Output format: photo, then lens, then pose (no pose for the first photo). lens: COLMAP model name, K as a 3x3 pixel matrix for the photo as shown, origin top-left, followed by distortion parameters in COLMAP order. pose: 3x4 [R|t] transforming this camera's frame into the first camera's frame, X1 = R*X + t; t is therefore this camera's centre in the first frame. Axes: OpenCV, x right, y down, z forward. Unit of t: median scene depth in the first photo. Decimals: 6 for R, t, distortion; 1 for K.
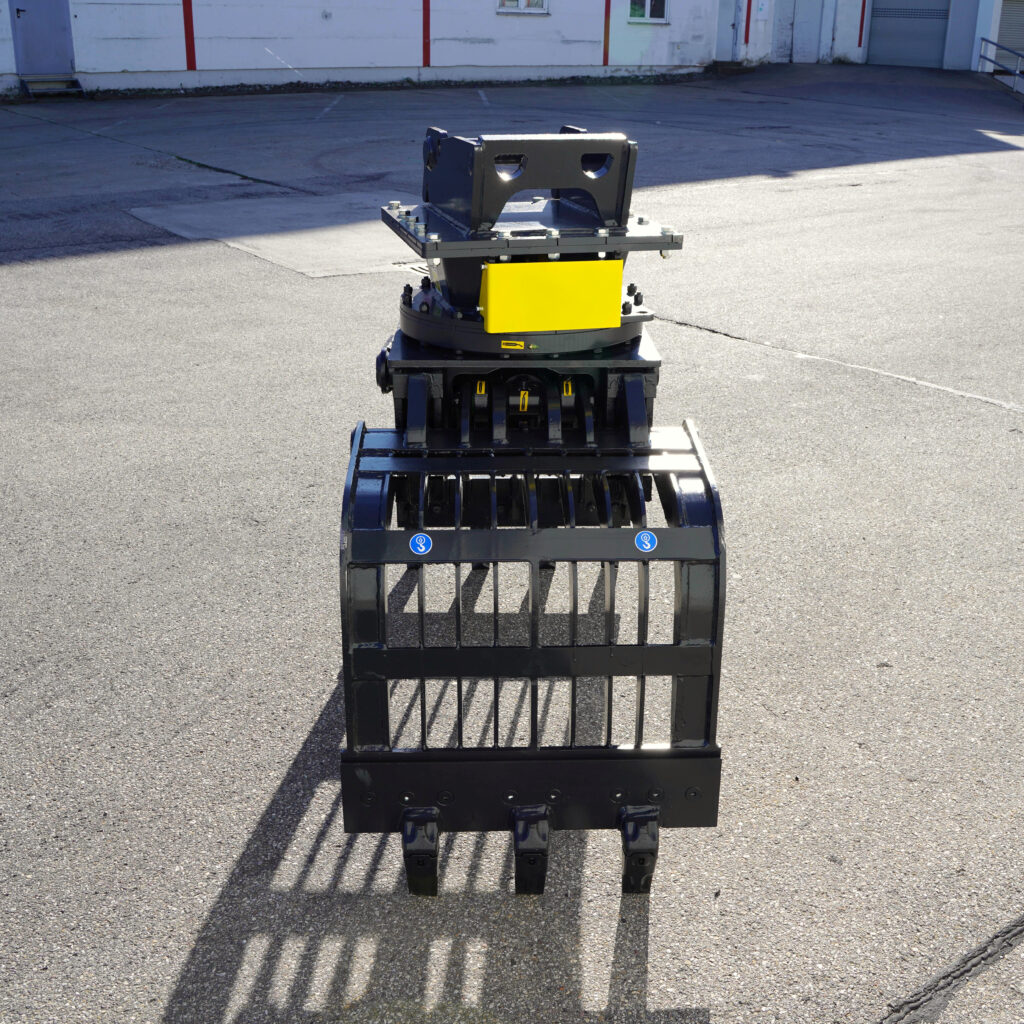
lens RADIAL K [[1244.8, 0, 548.5], [0, 1244.8, 510.2], [0, 0, 1]] dist [-0.089597, 0.013207]
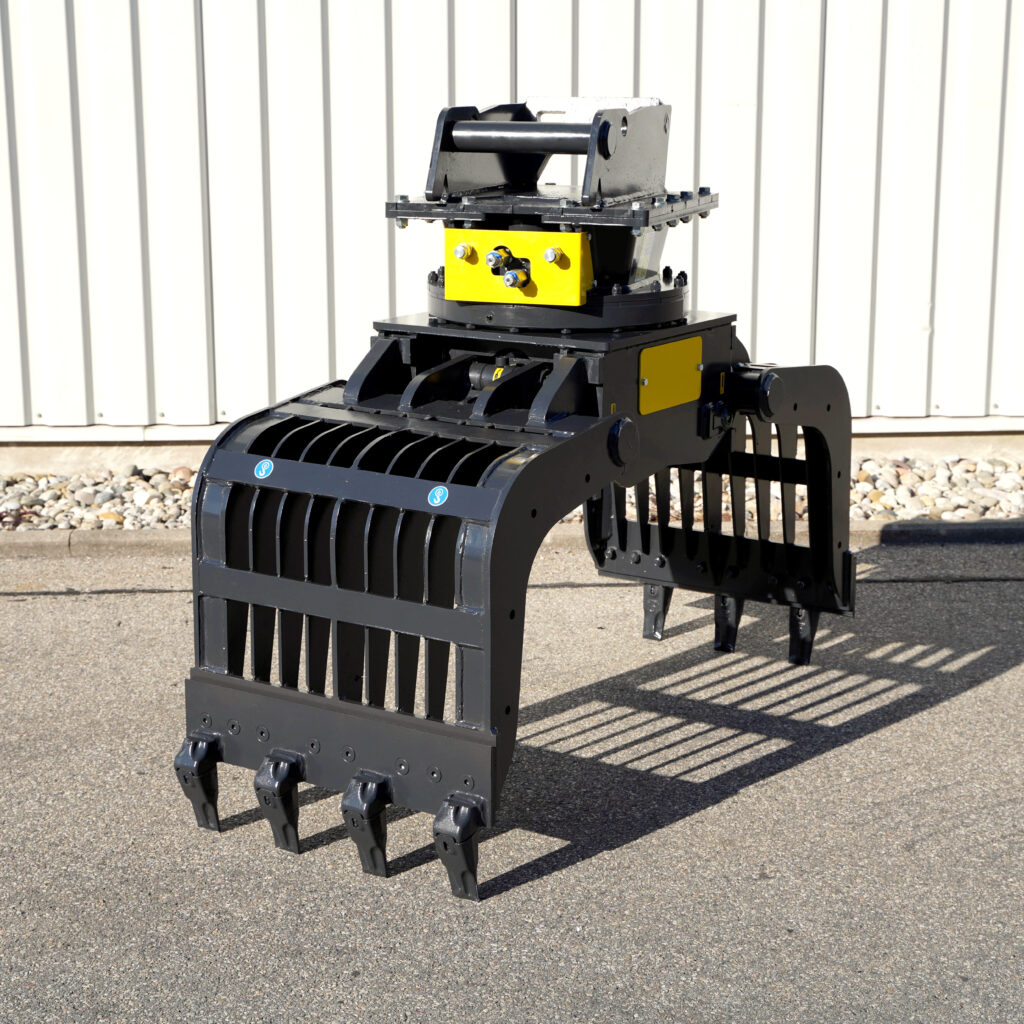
lens RADIAL K [[2049.8, 0, 512.0], [0, 2049.8, 512.0], [0, 0, 1]] dist [0.030884, -3.075479]
pose [[-0.804434, -0.135190, 0.578454, -0.978311], [0.216238, 0.840315, 0.497104, -0.861265], [-0.553287, 0.524971, -0.646745, 2.297377]]
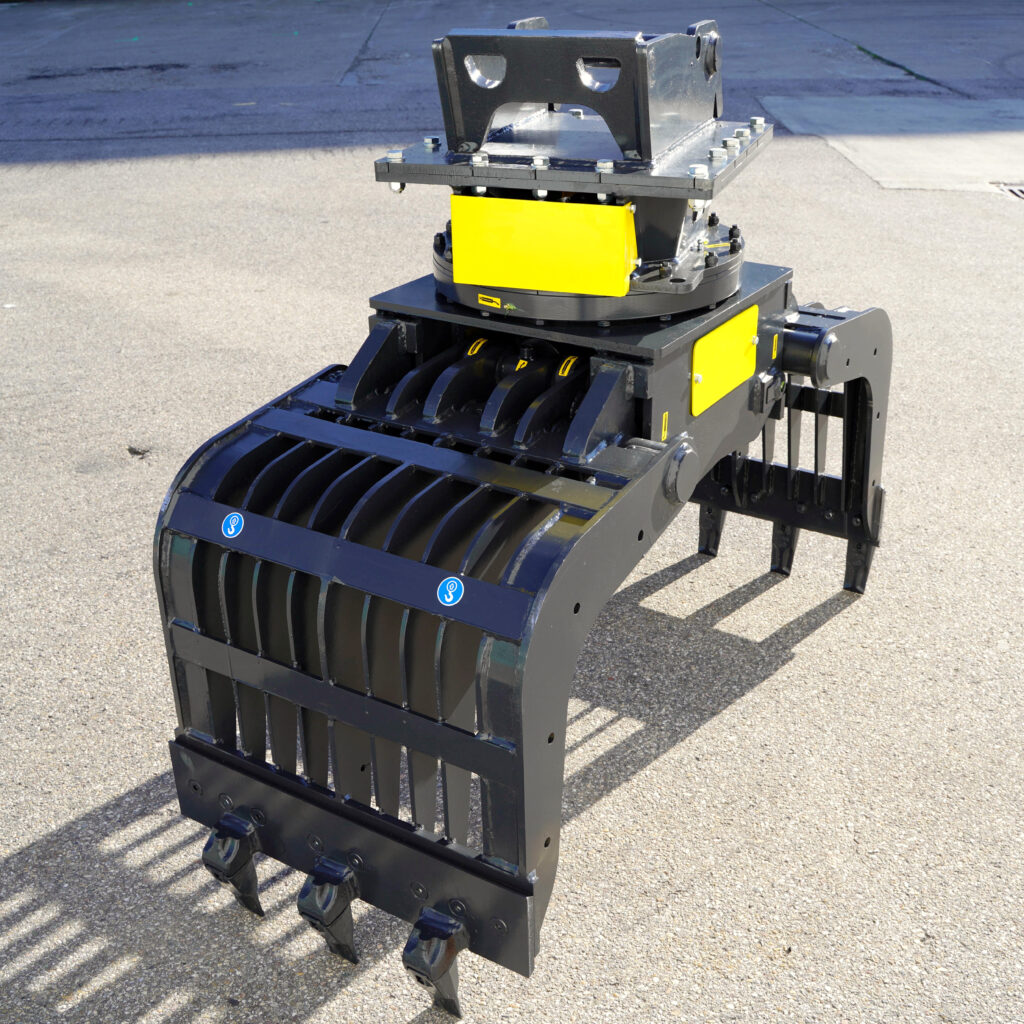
lens RADIAL K [[1244.8, 0, 548.5], [0, 1244.8, 510.2], [0, 0, 1]] dist [-0.089597, 0.013207]
pose [[0.830944, 0.225762, -0.508492, 0.433550], [-0.183423, 0.974034, 0.132718, -0.115636], [0.525251, -0.017012, 0.850777, 0.349060]]
